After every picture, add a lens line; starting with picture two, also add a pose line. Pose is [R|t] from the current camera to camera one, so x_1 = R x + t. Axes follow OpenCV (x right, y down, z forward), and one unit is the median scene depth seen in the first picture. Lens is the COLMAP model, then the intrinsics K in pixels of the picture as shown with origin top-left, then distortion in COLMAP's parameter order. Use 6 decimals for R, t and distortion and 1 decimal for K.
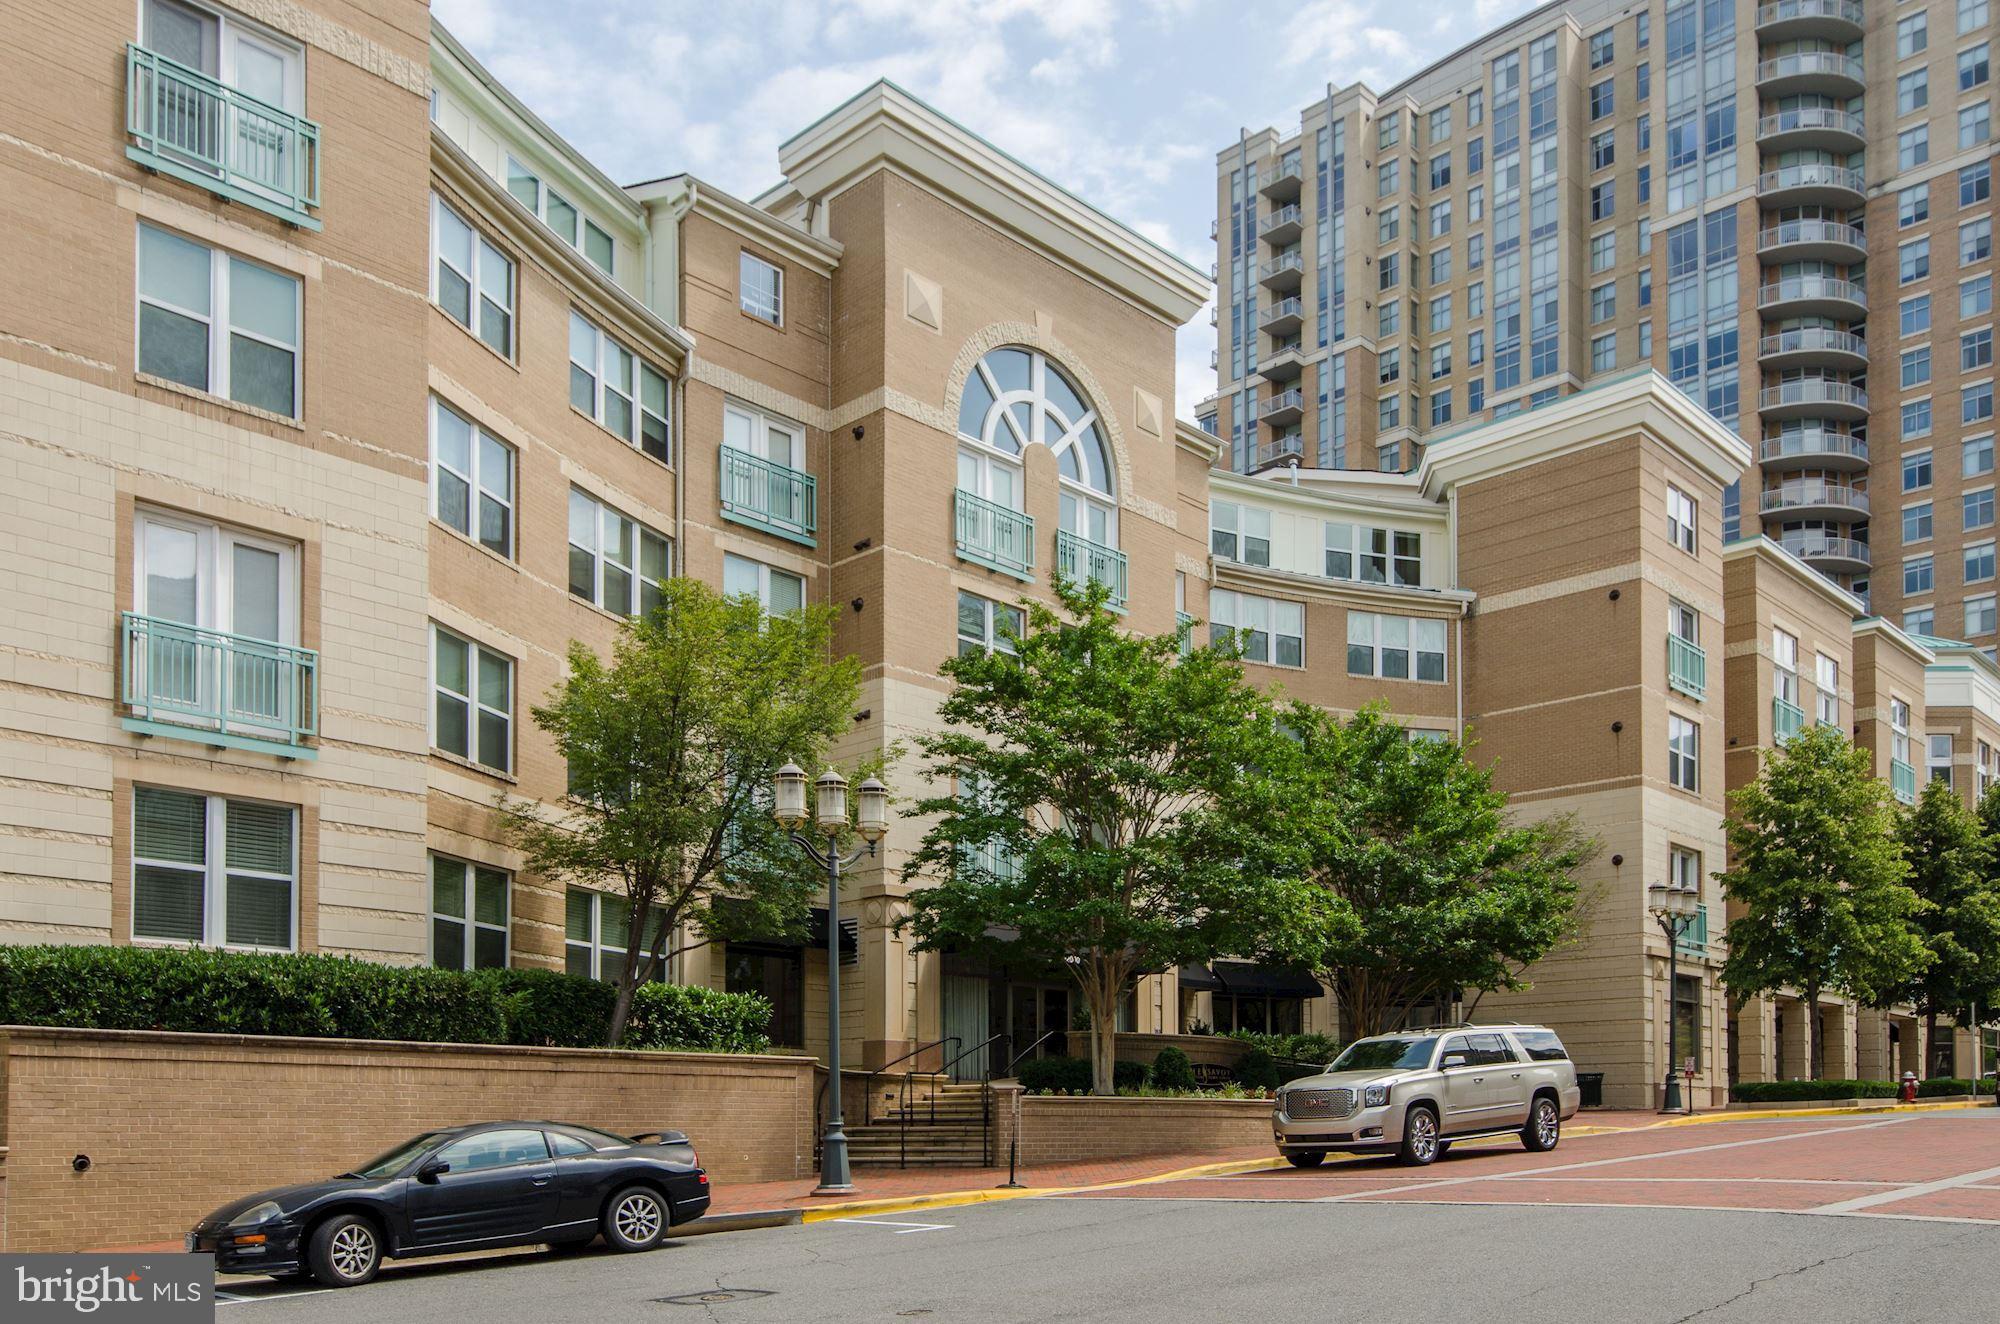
lens RADIAL K [[1707.2, 0, 1002.5], [0, 1707.2, 652.1], [0, 0, 1]] dist [0.014279, -0.010422]
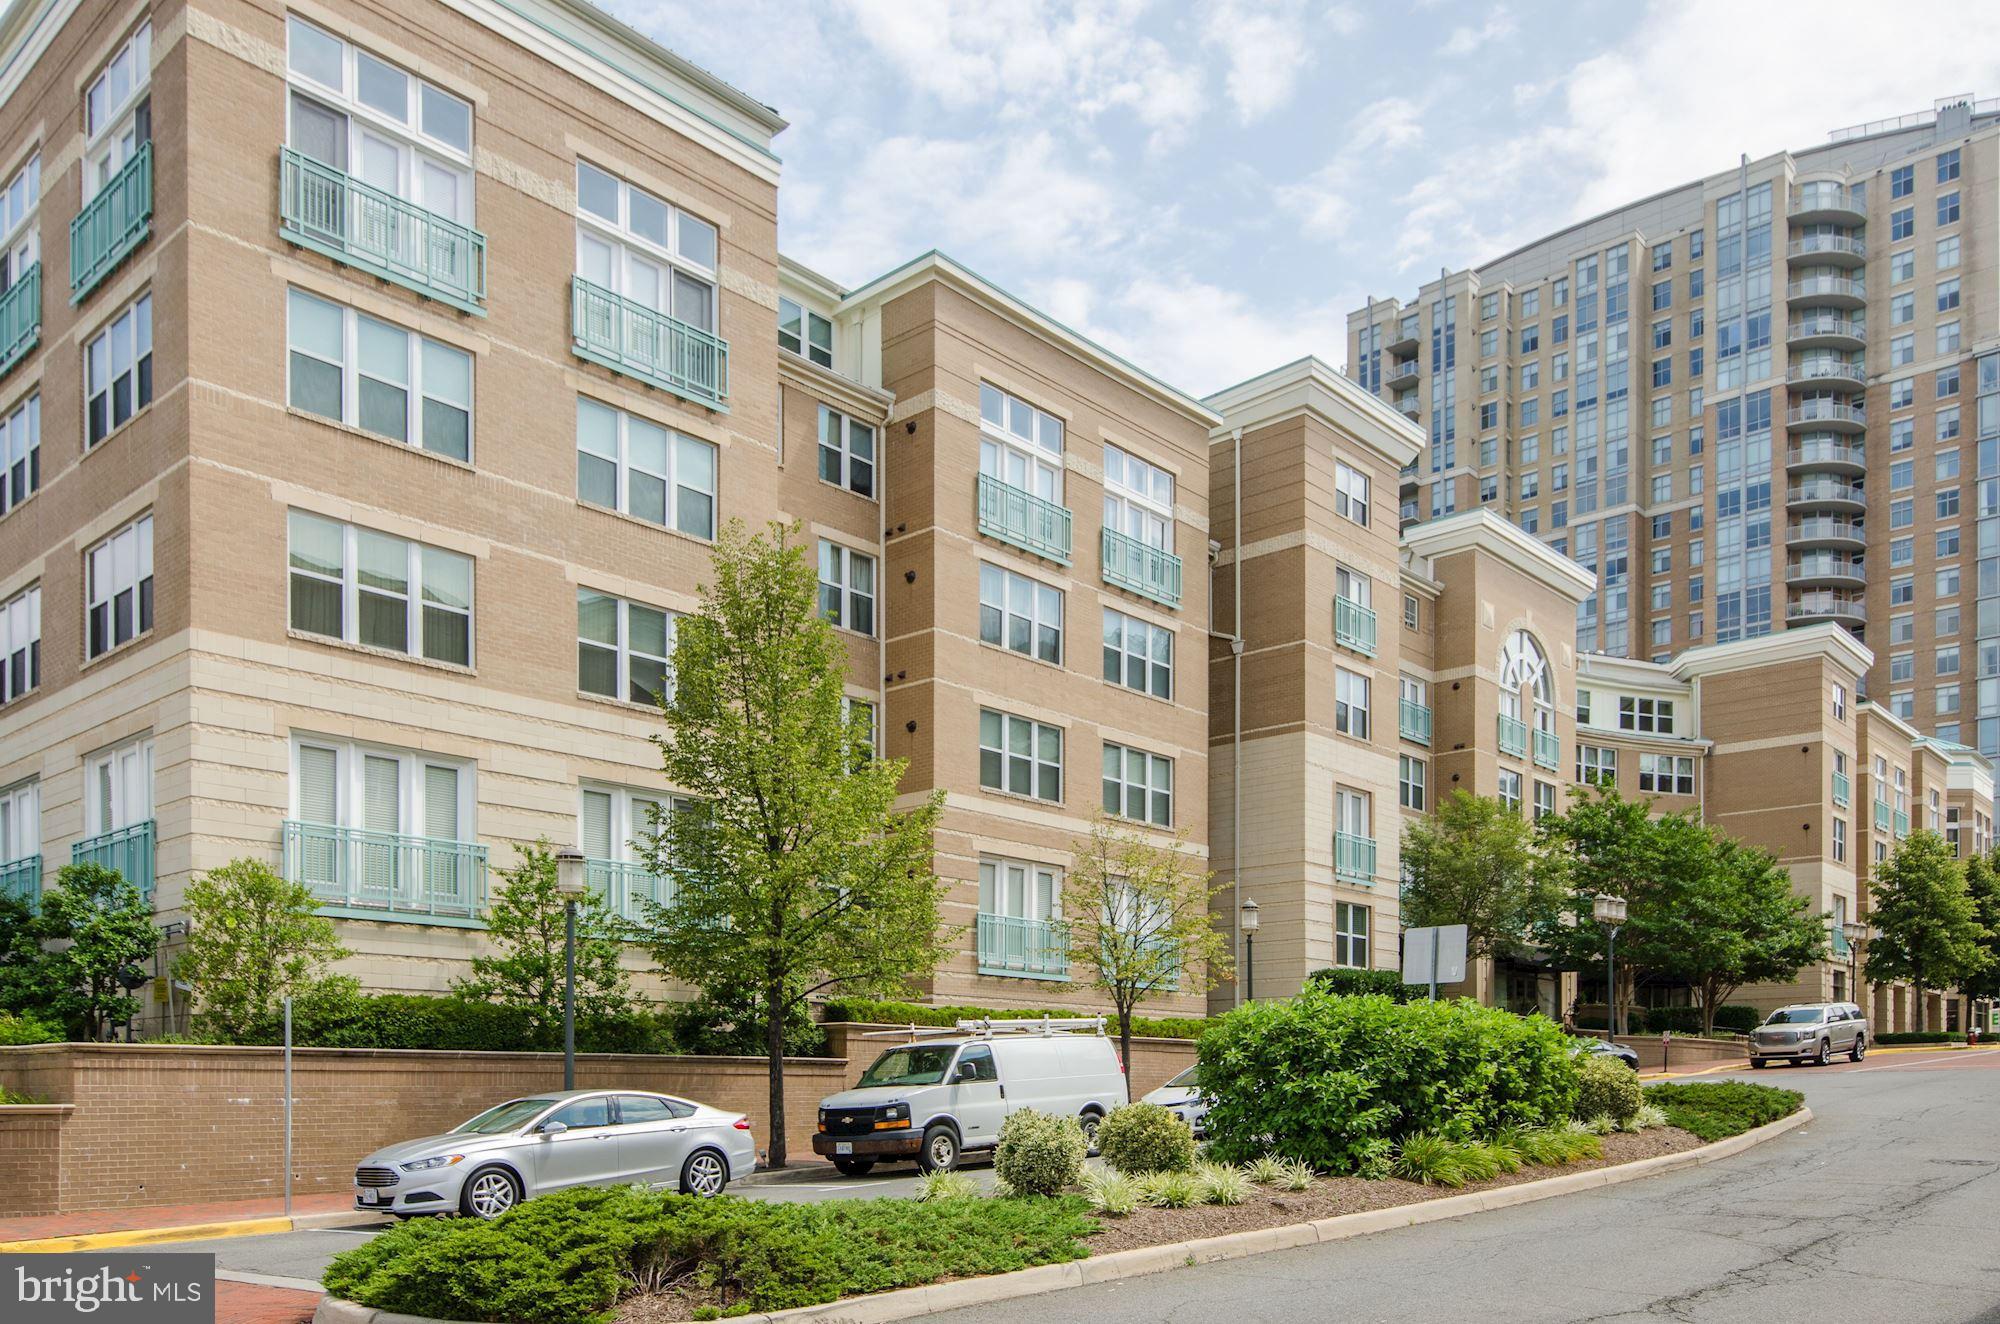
lens RADIAL K [[1594.6, 0, 1000.0], [0, 1594.6, 662.0], [0, 0, 1]] dist [0.000900, 0.002566]
pose [[0.999682, 0.009442, 0.023369, -0.204076], [-0.009724, 0.999880, 0.012018, -0.055596], [-0.023253, -0.012242, 0.999655, -0.241775]]
